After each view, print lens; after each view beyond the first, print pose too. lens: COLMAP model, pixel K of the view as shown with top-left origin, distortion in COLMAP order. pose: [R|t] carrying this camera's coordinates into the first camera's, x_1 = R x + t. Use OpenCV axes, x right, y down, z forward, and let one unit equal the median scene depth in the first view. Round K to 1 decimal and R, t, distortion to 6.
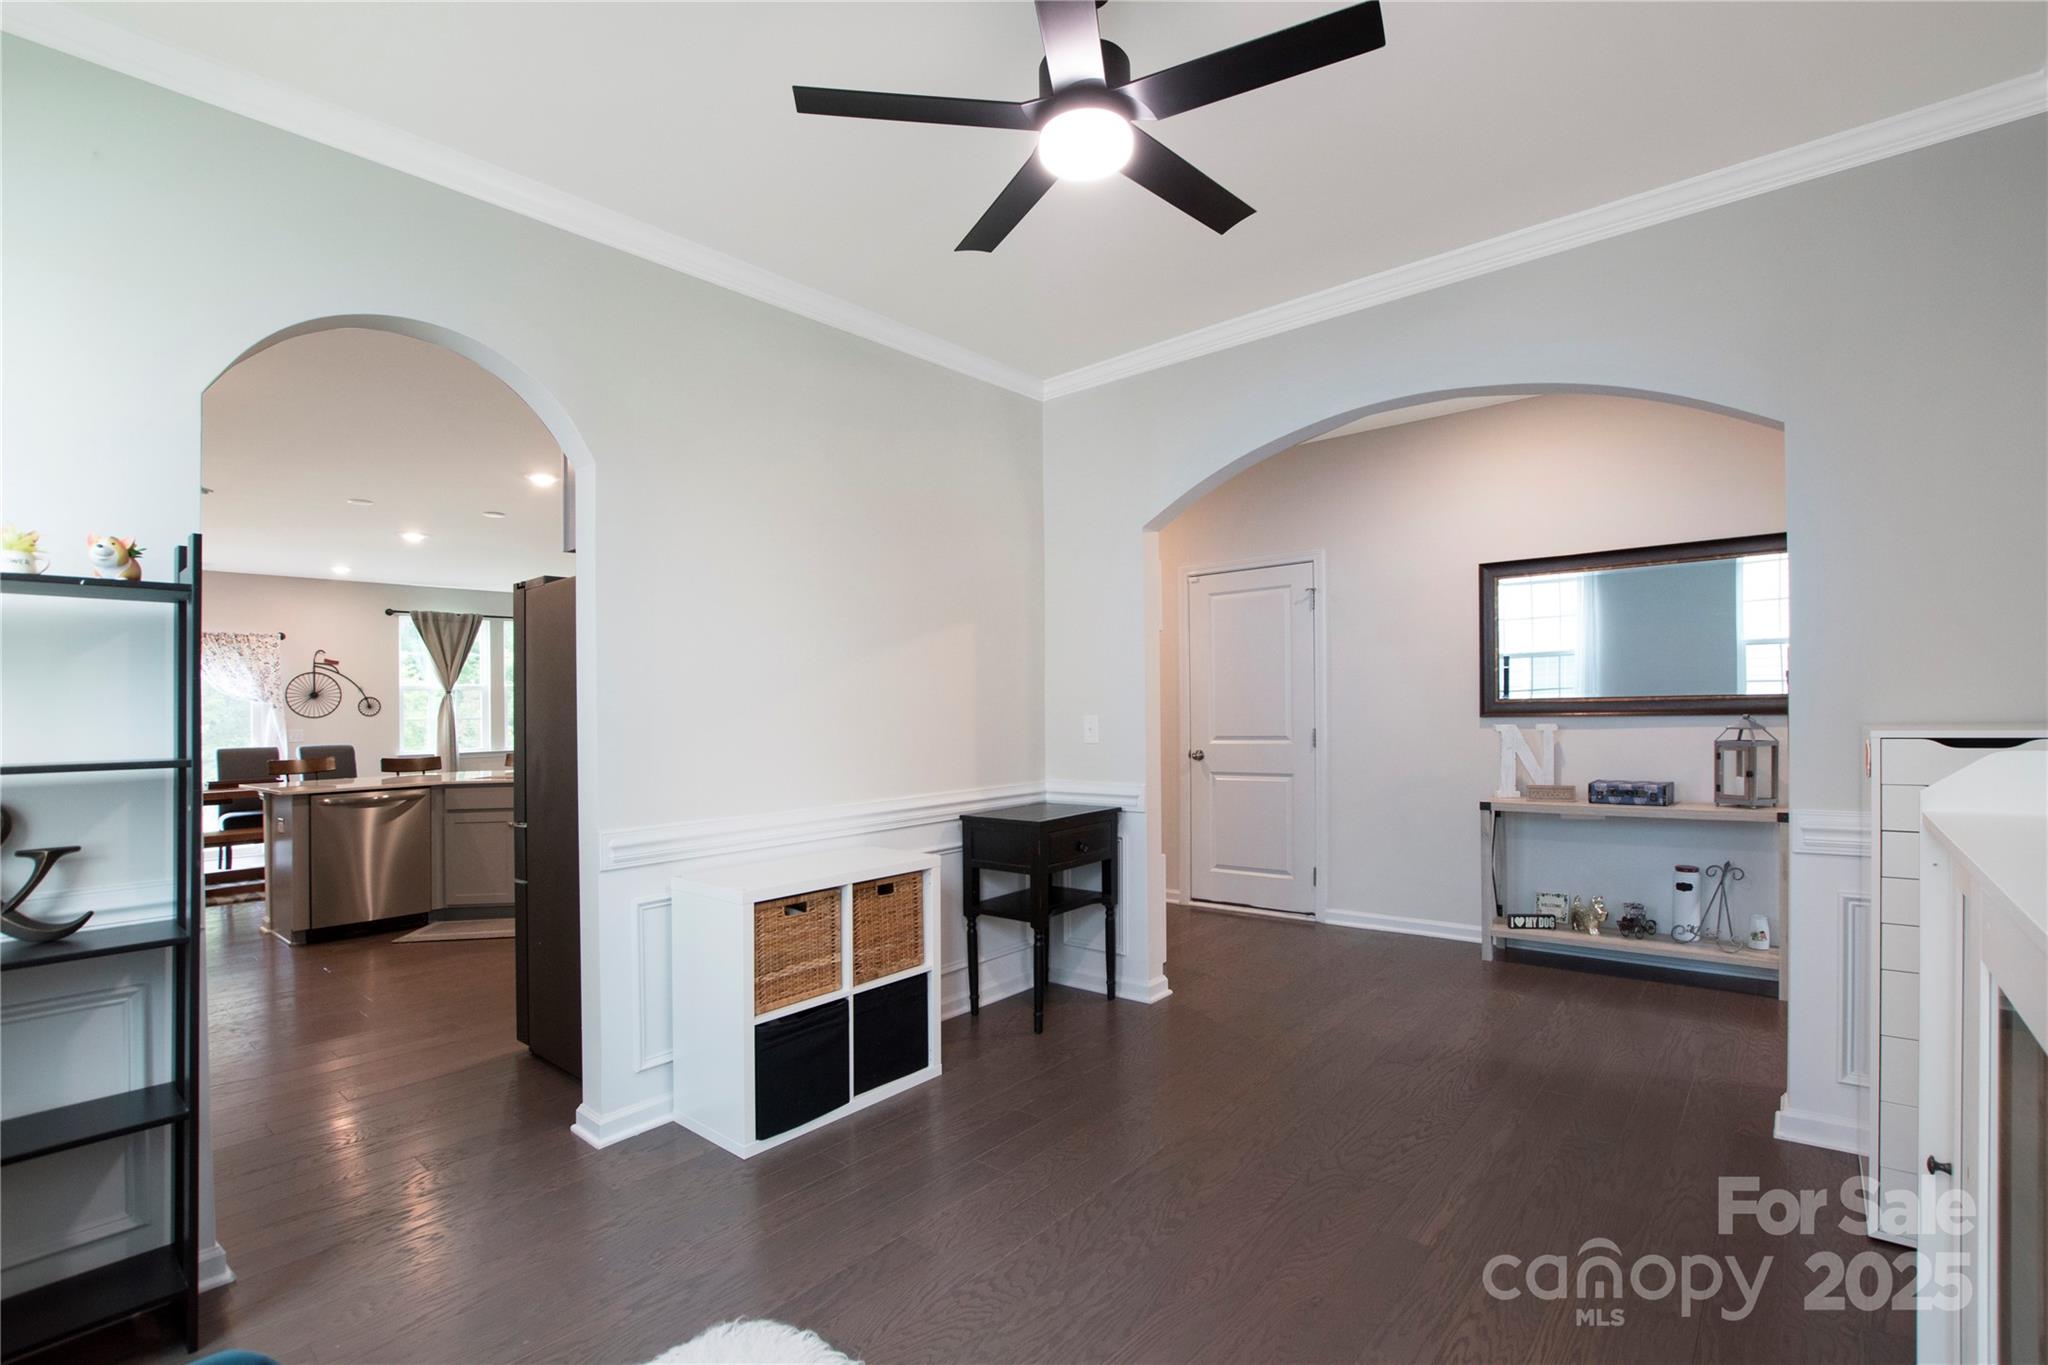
lens RADIAL K [[990.2, 0, 1024.0], [0, 990.2, 682.5], [0, 0, 1]] dist [-0.003337, -0.000428]
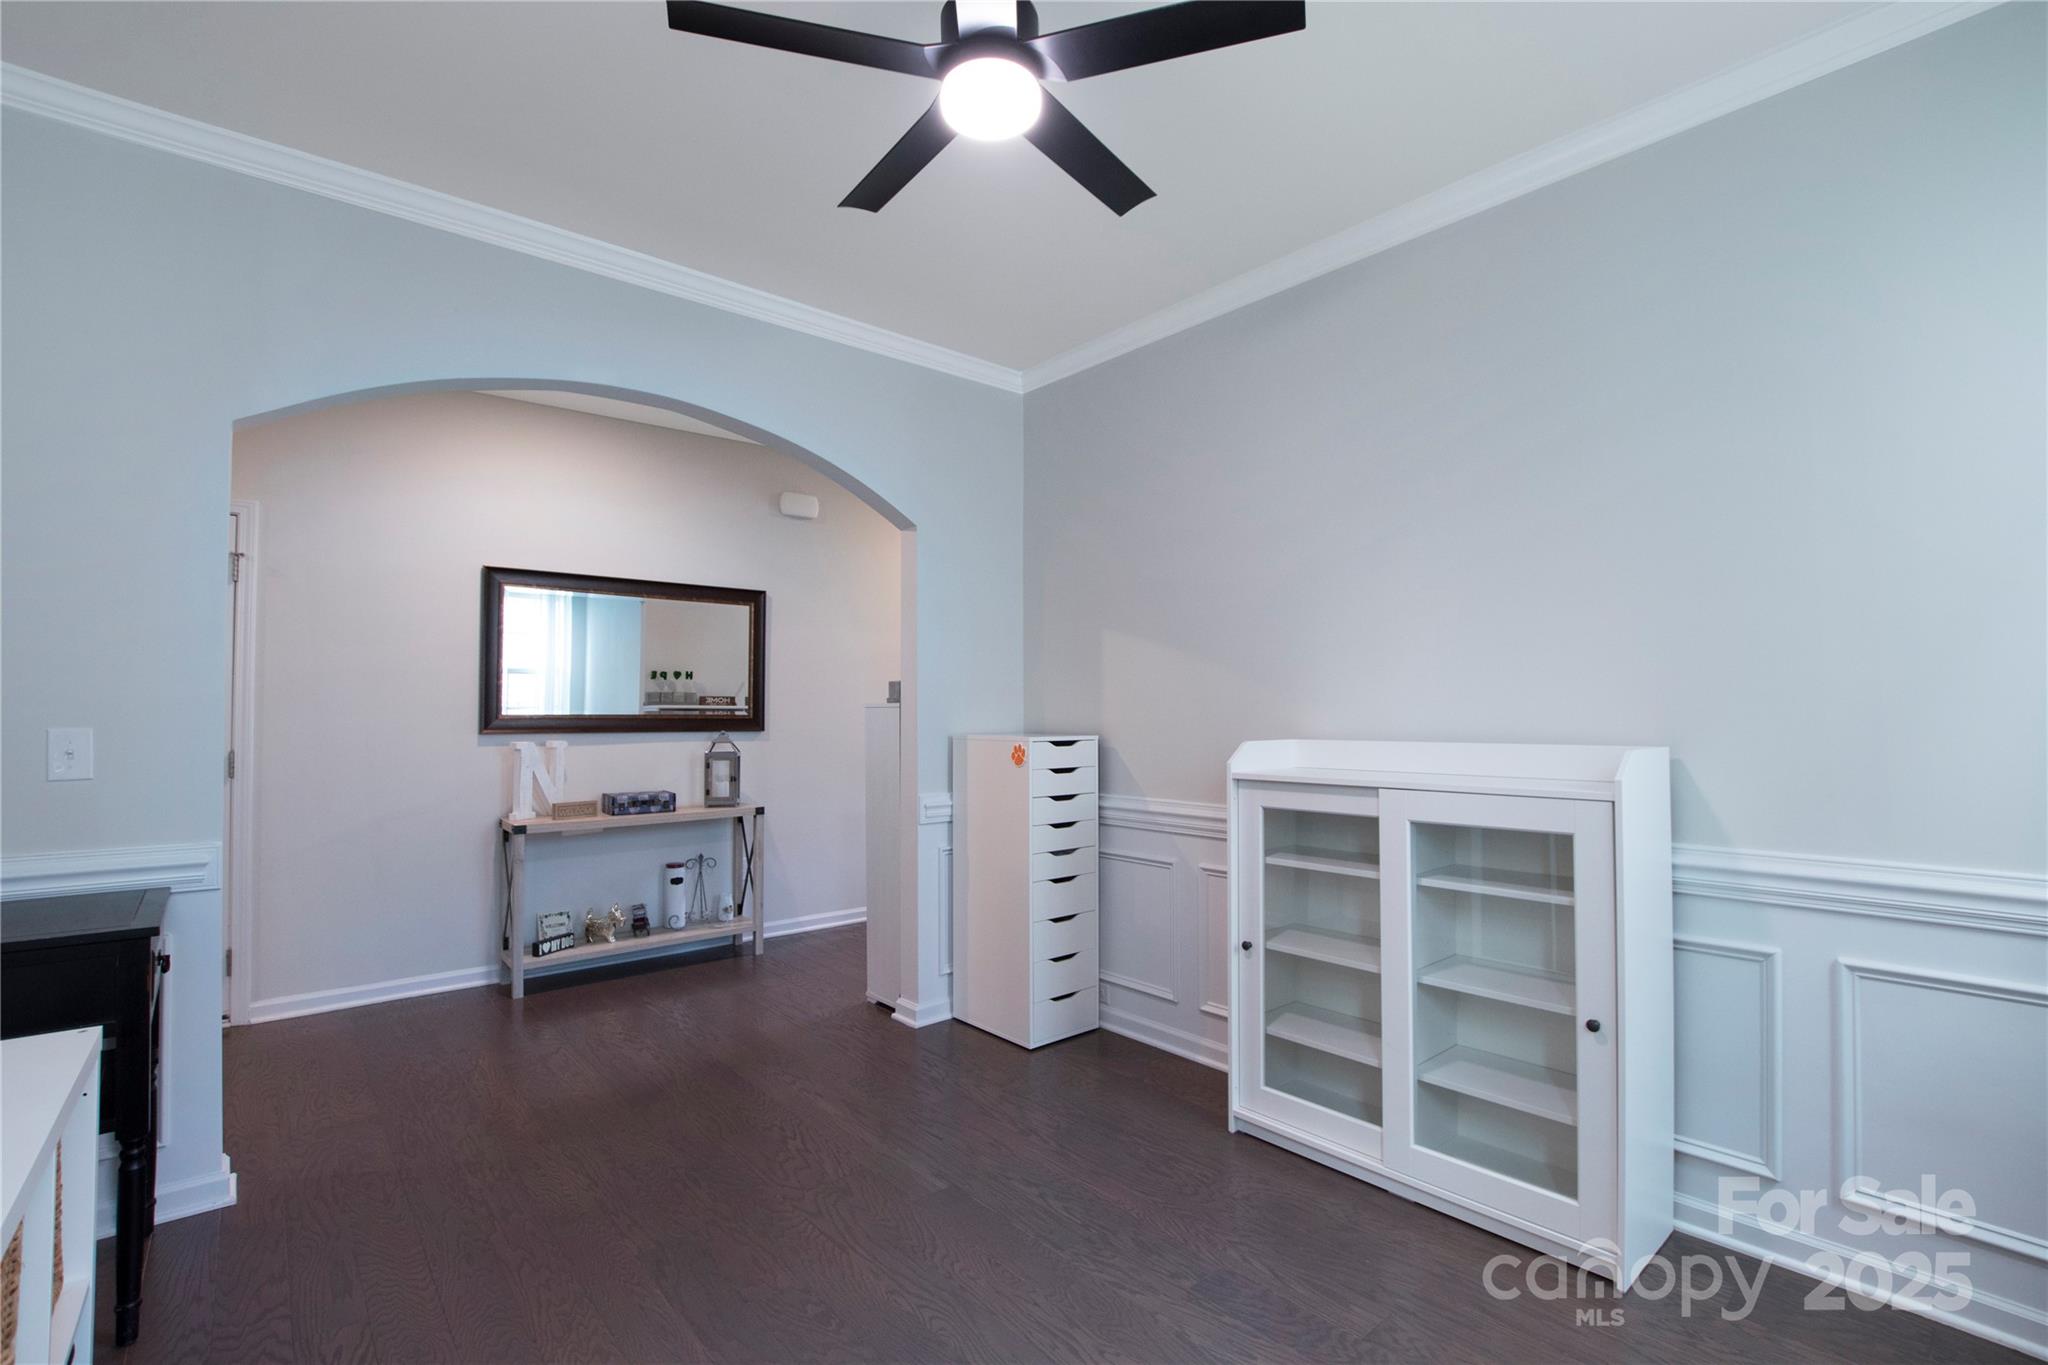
lens RADIAL K [[990.2, 0, 1024.0], [0, 990.2, 682.5], [0, 0, 1]] dist [-0.003337, -0.000428]
pose [[0.116123, 0.054975, 0.991712, -0.426126], [-0.026352, 0.998286, -0.052253, 0.024434], [-0.992885, -0.020066, 0.117373, 0.448872]]
